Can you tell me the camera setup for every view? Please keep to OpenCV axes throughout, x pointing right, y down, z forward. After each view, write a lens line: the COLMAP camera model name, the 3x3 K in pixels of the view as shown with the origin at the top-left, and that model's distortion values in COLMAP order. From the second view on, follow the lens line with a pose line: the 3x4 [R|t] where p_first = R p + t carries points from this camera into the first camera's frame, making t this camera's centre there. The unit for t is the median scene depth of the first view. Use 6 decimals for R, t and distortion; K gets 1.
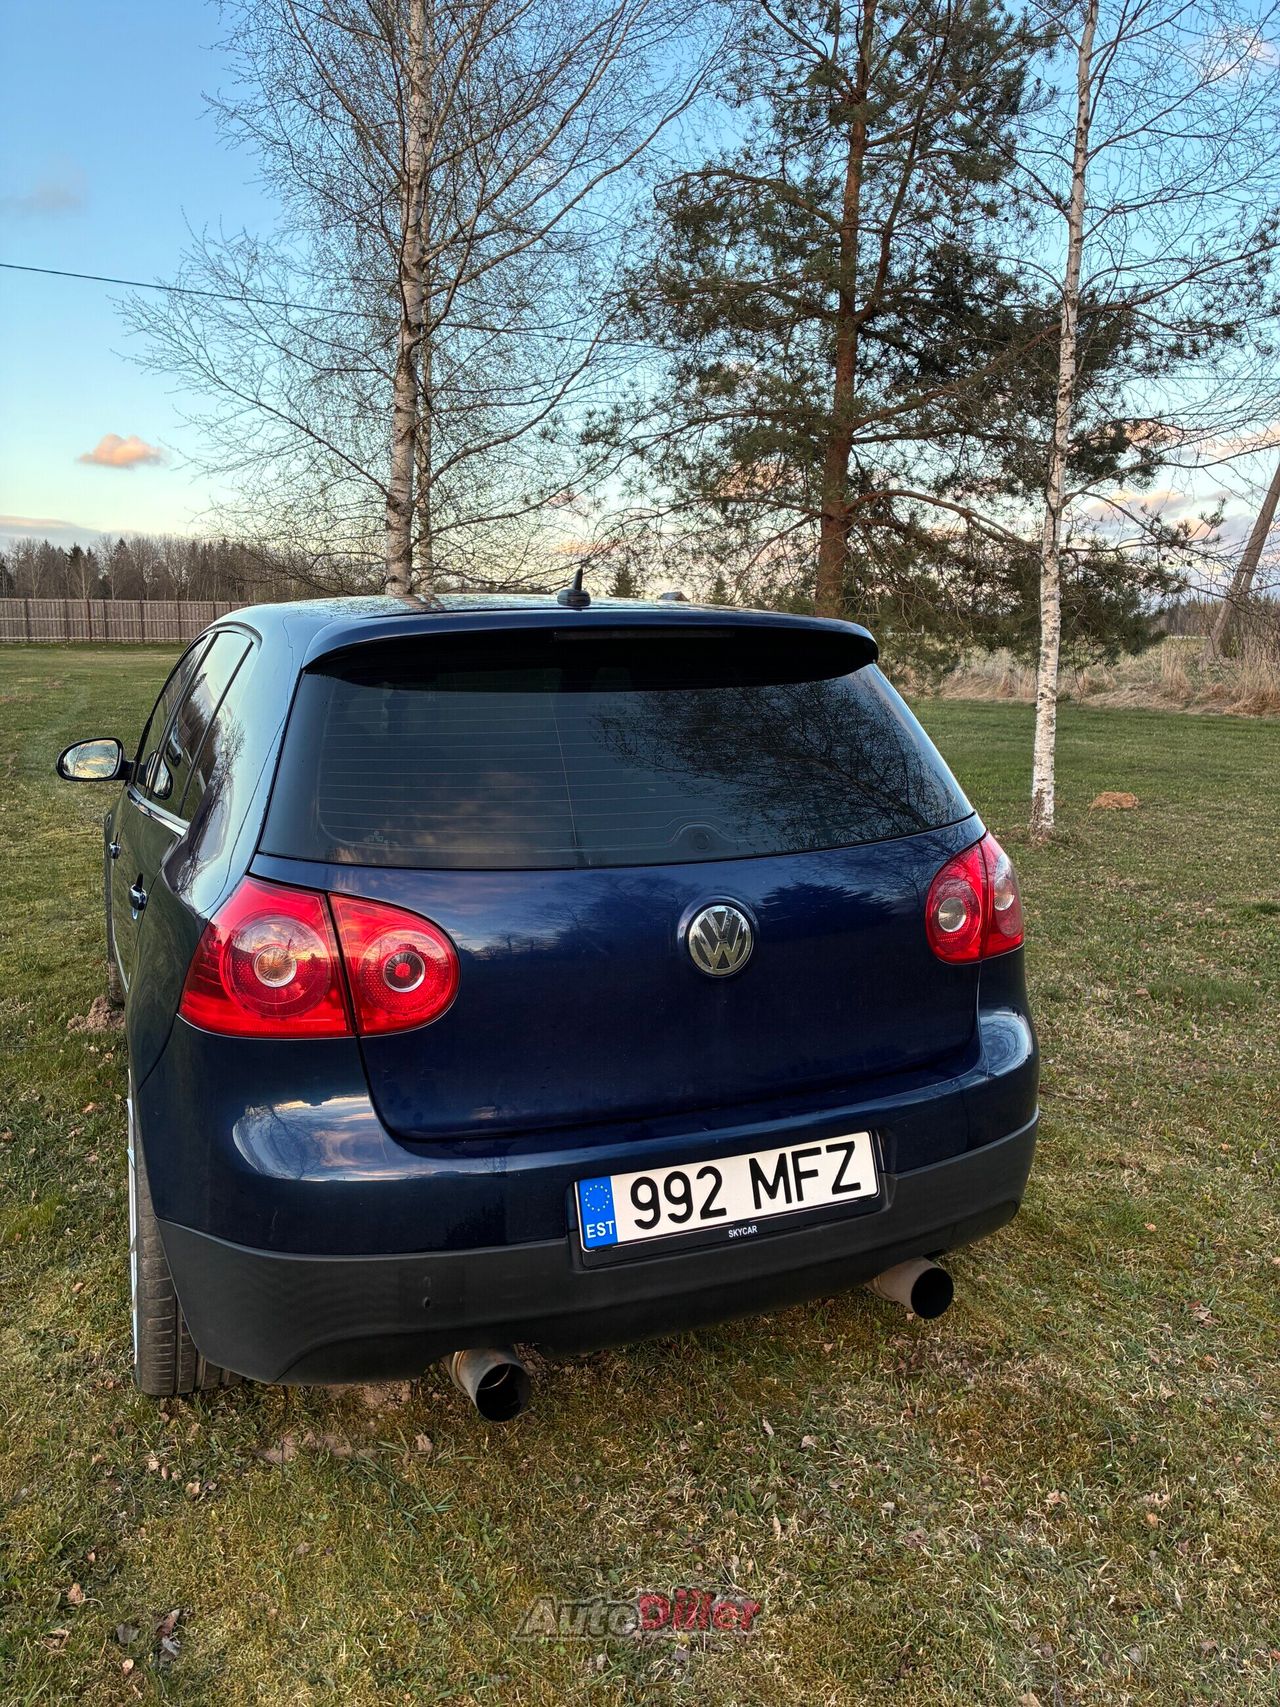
lens RADIAL K [[1301.9, 0, 638.9], [0, 1301.9, 852.1], [0, 0, 1]] dist [0.034269, -0.039009]
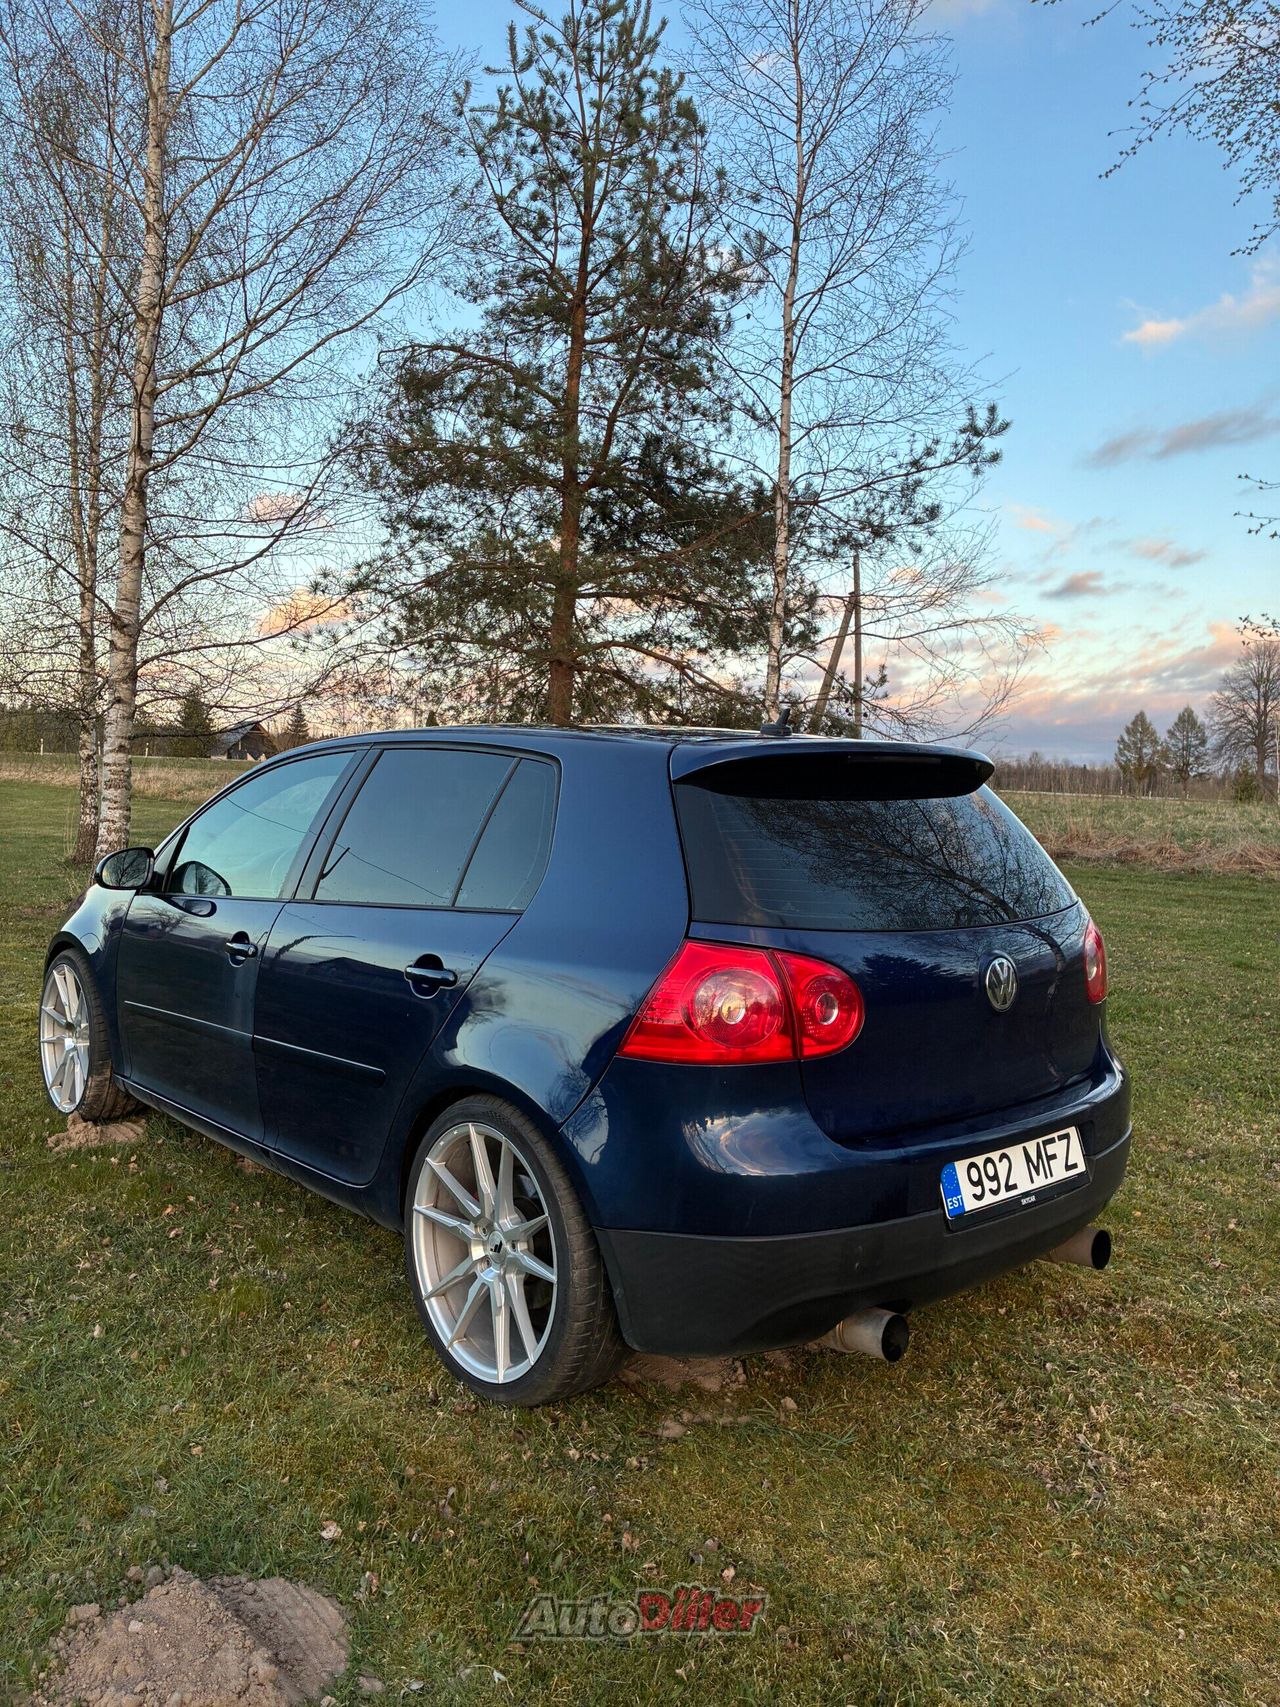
lens RADIAL K [[1301.9, 0, 644.1], [0, 1301.9, 843.5], [0, 0, 1]] dist [0.034269, -0.039009]
pose [[0.946527, 0.004973, 0.322587, -0.152253], [0.029819, 0.994253, -0.102824, 0.010704], [-0.321244, 0.106944, 0.940938, -0.037839]]
